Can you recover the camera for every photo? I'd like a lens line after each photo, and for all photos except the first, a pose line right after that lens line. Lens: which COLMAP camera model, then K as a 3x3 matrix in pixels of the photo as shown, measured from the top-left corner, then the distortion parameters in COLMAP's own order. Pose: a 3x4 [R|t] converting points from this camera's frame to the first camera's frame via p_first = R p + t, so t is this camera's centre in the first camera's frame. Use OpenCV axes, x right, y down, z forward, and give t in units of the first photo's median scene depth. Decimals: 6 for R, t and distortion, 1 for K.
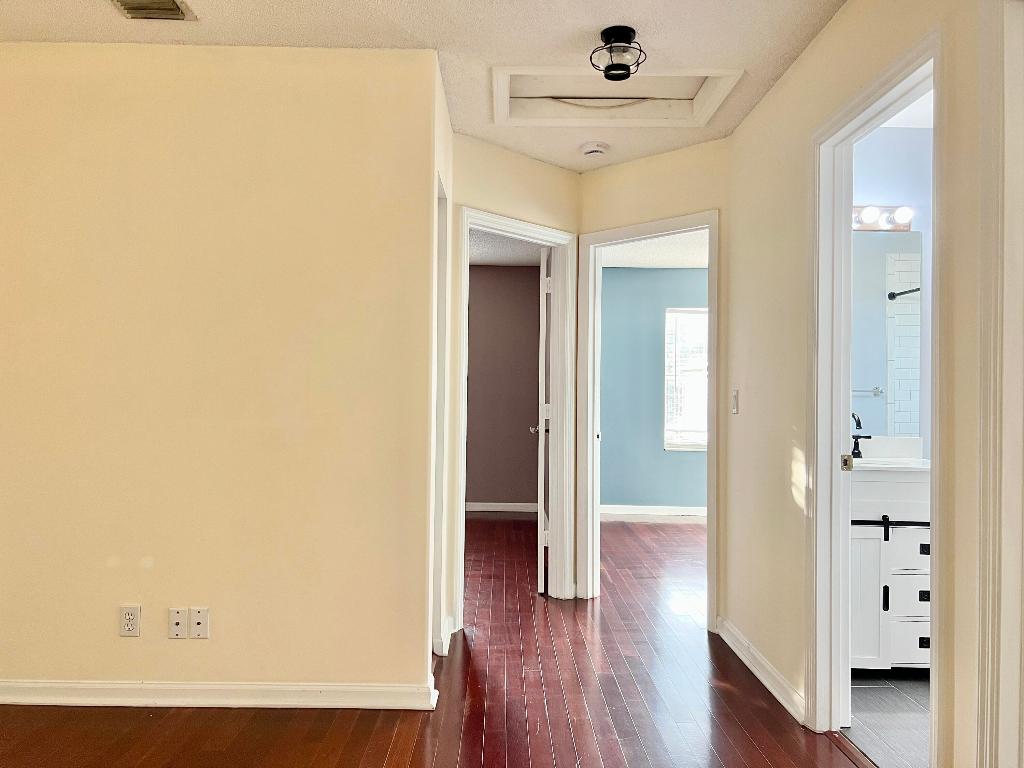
lens RADIAL K [[769.3, 0, 516.9], [0, 769.3, 390.1], [0, 0, 1]] dist [0.040995, -0.057678]
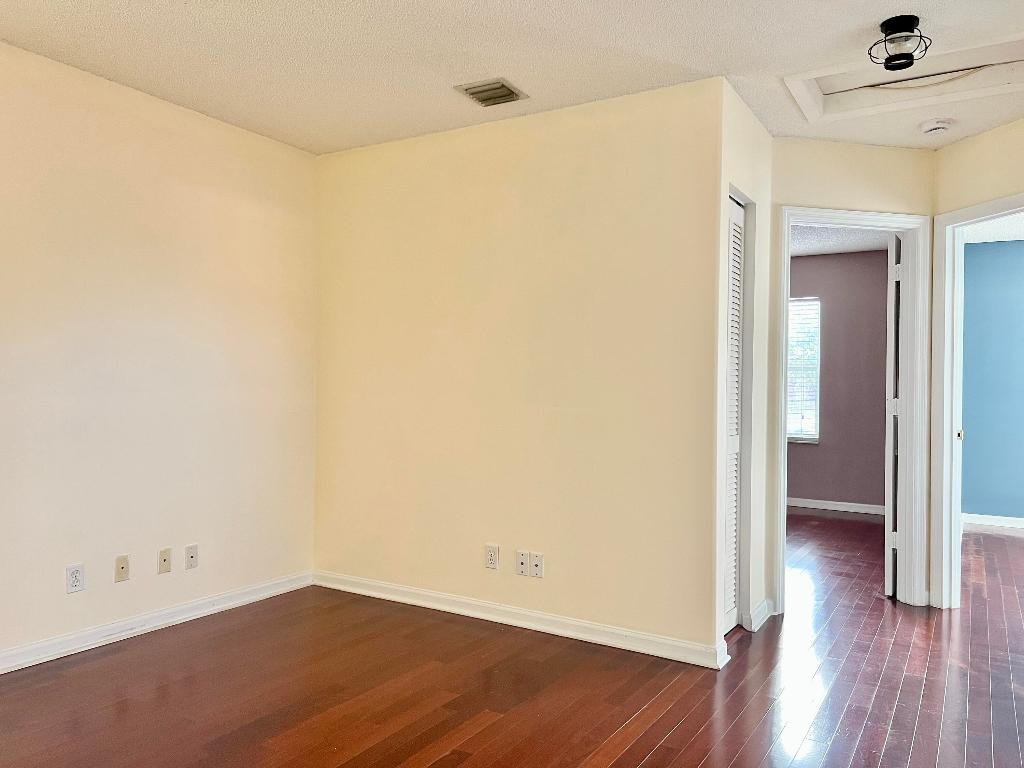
lens RADIAL K [[769.3, 0, 502.8], [0, 769.3, 386.3], [0, 0, 1]] dist [0.040995, -0.057678]
pose [[0.846458, 0.000007, -0.532455, 0.159308], [0.000360, 1.000000, 0.000586, 0.003323], [0.532455, -0.000688, 0.846458, -0.078534]]
